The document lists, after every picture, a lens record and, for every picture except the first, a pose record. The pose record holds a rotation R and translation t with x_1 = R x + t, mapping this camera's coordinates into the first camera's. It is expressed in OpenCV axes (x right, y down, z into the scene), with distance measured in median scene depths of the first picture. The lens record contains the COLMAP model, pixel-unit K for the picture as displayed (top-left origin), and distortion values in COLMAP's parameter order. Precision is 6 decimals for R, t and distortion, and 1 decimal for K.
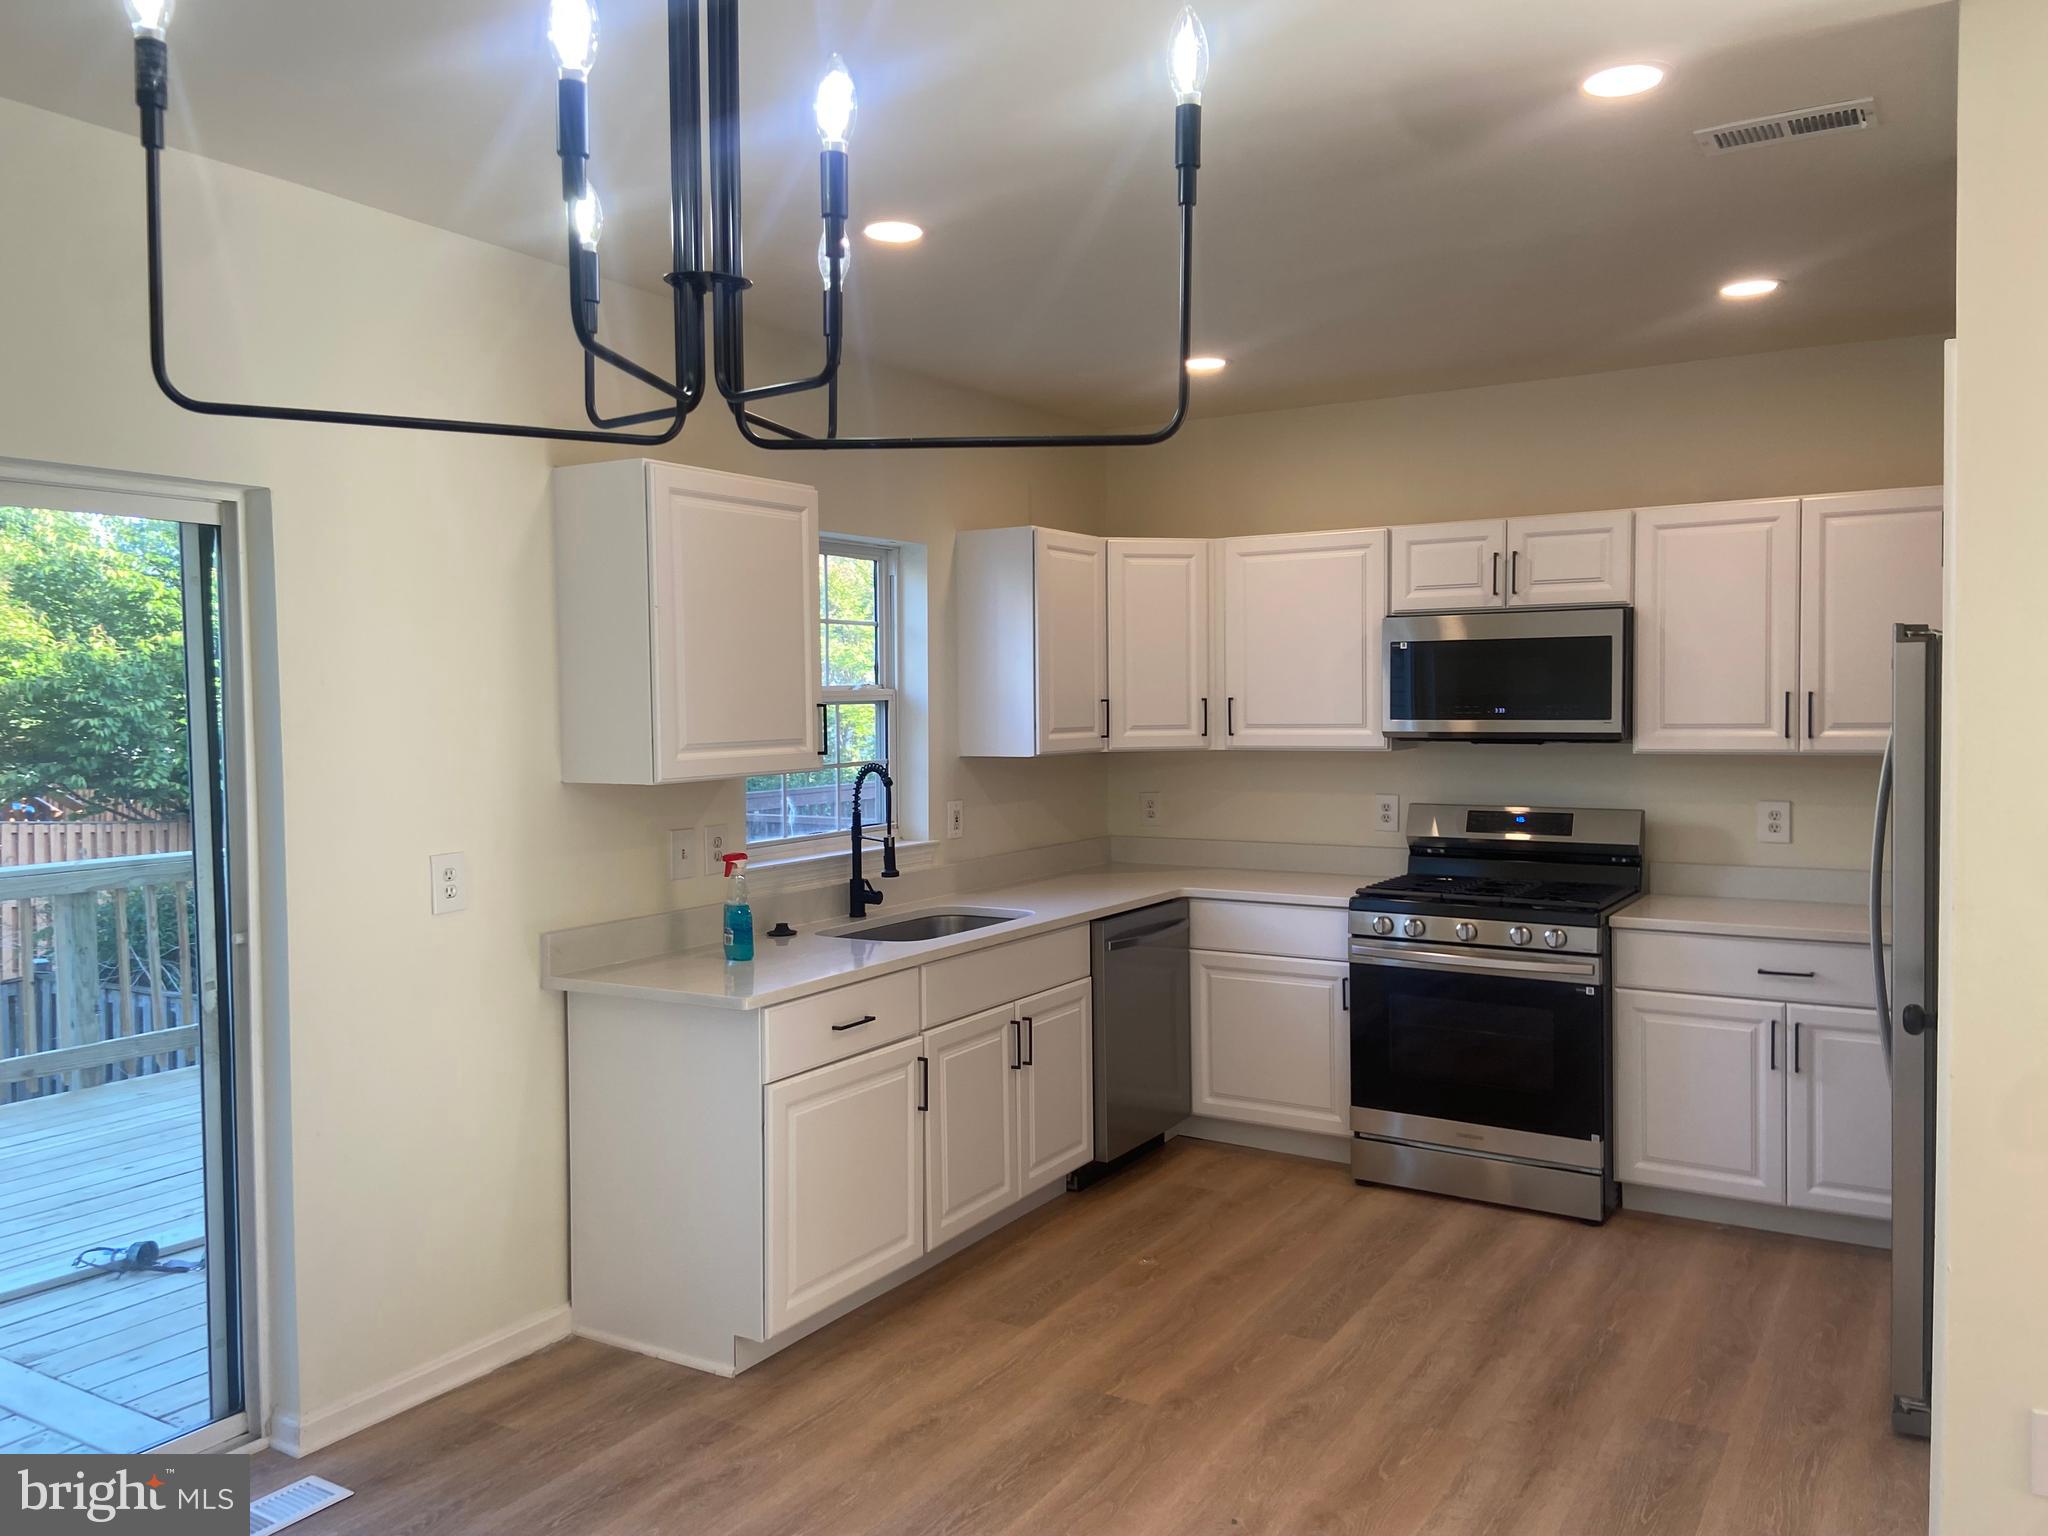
lens RADIAL K [[1537.1, 0, 1026.5], [0, 1537.1, 735.5], [0, 0, 1]] dist [0.110930, -0.138883]
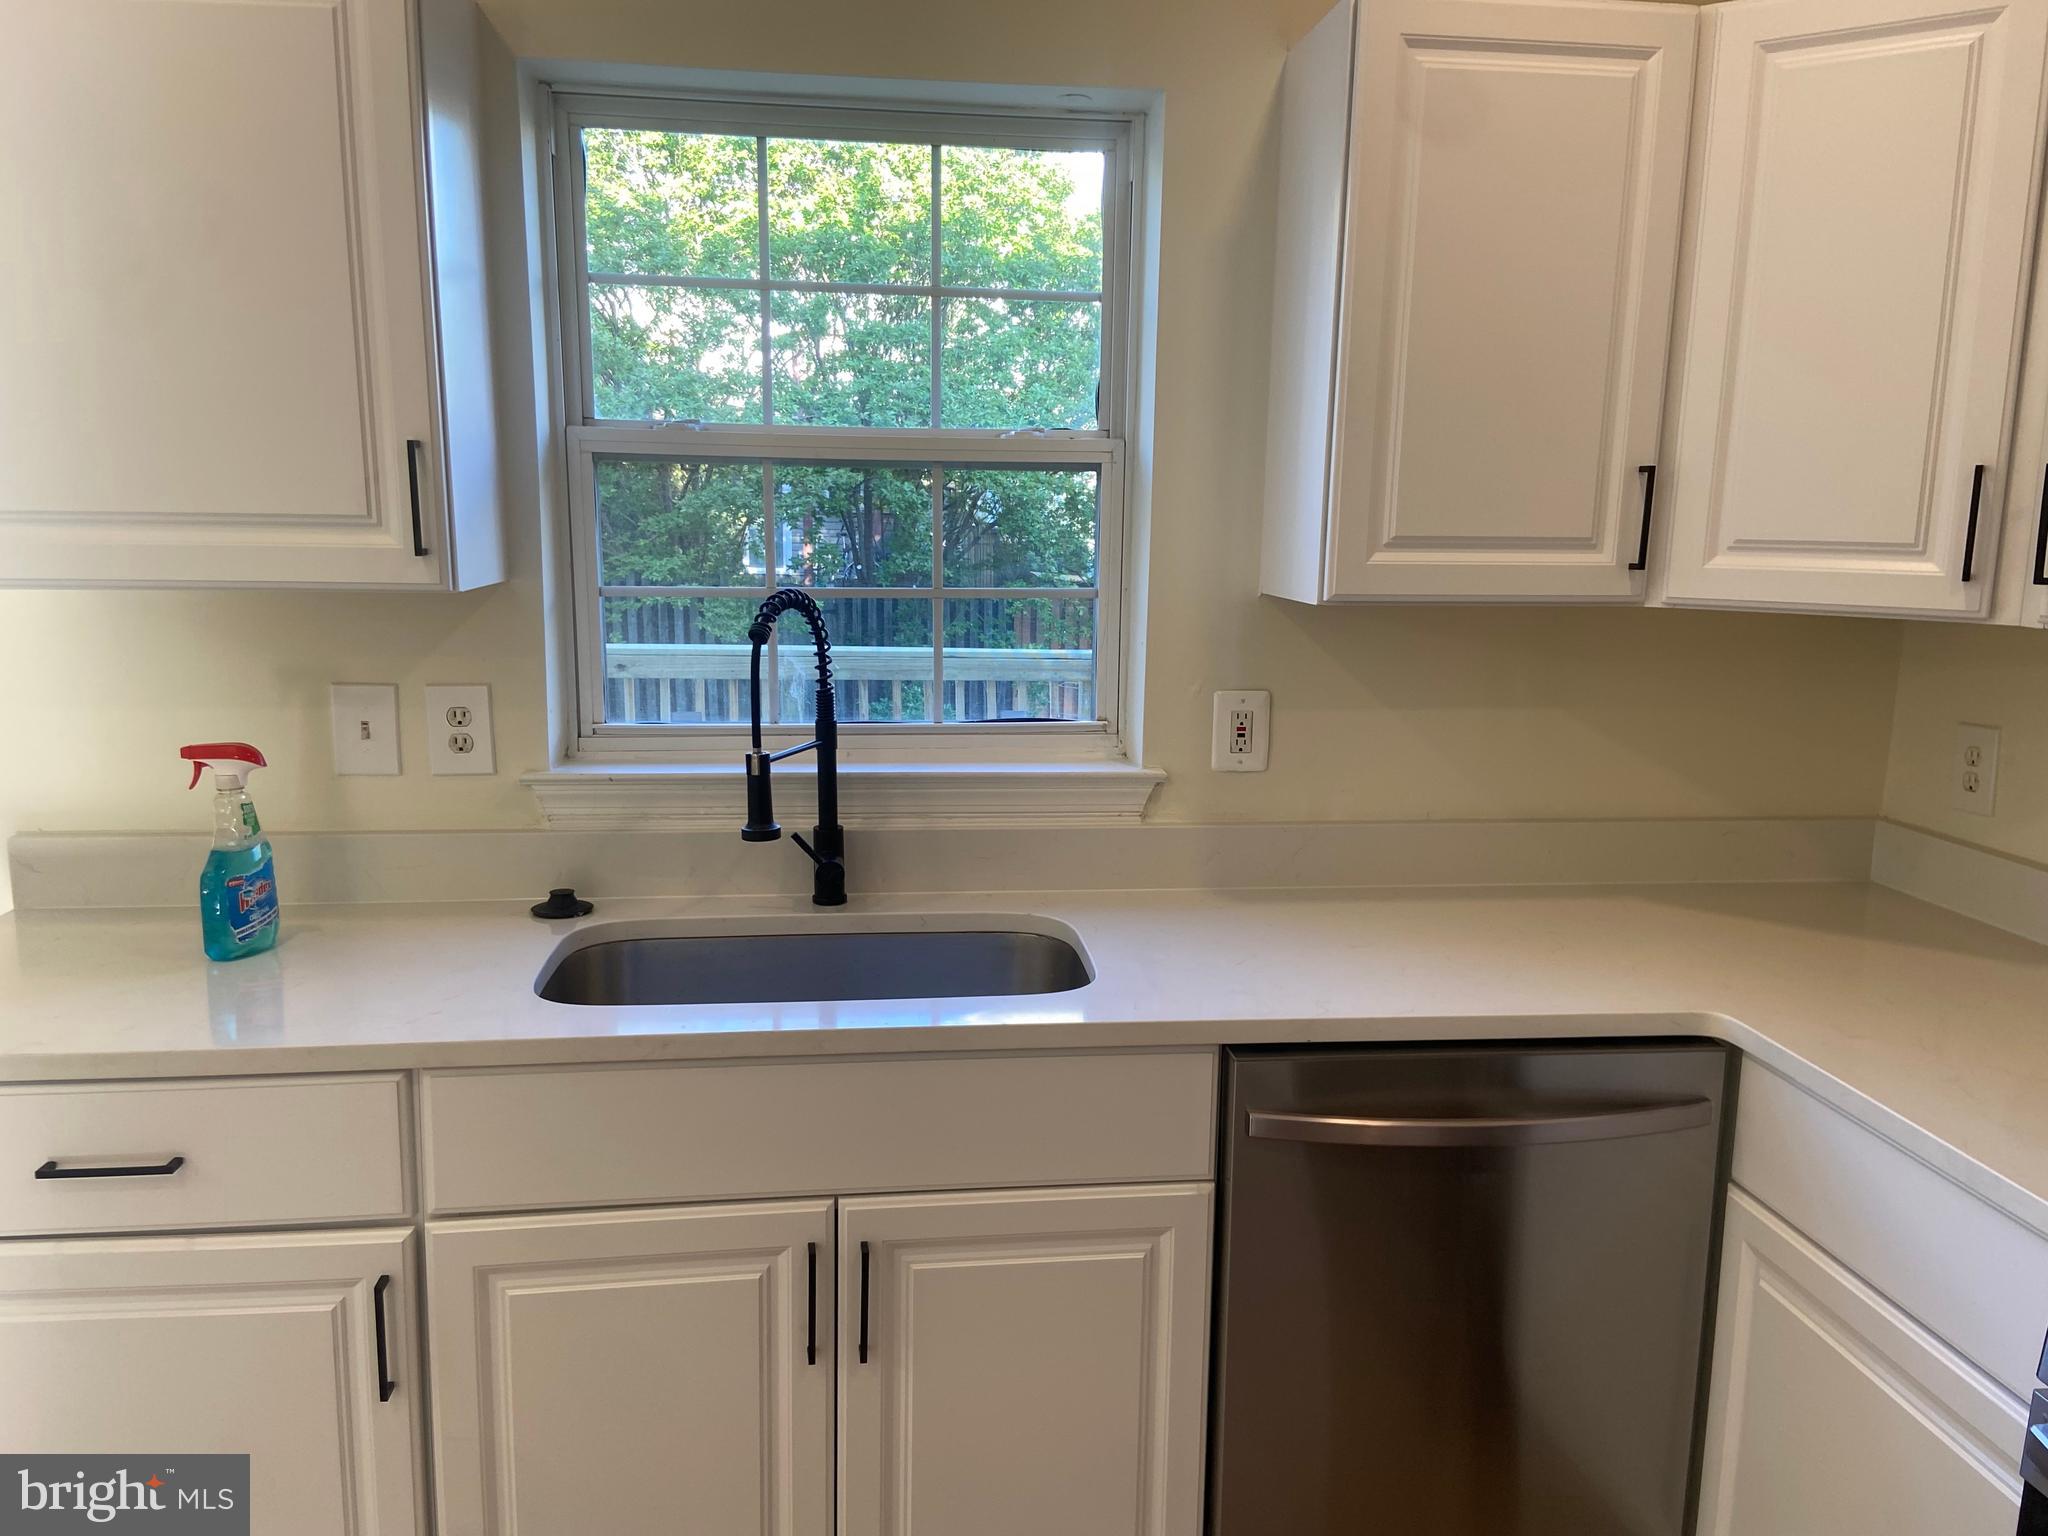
lens RADIAL K [[1537.1, 0, 1026.5], [0, 1537.1, 735.5], [0, 0, 1]] dist [0.110930, -0.138883]
pose [[0.623707, 0.133063, -0.770249, 0.274865], [-0.041079, 0.989622, 0.137697, -0.004932], [0.780578, -0.054242, 0.622701, 0.682607]]
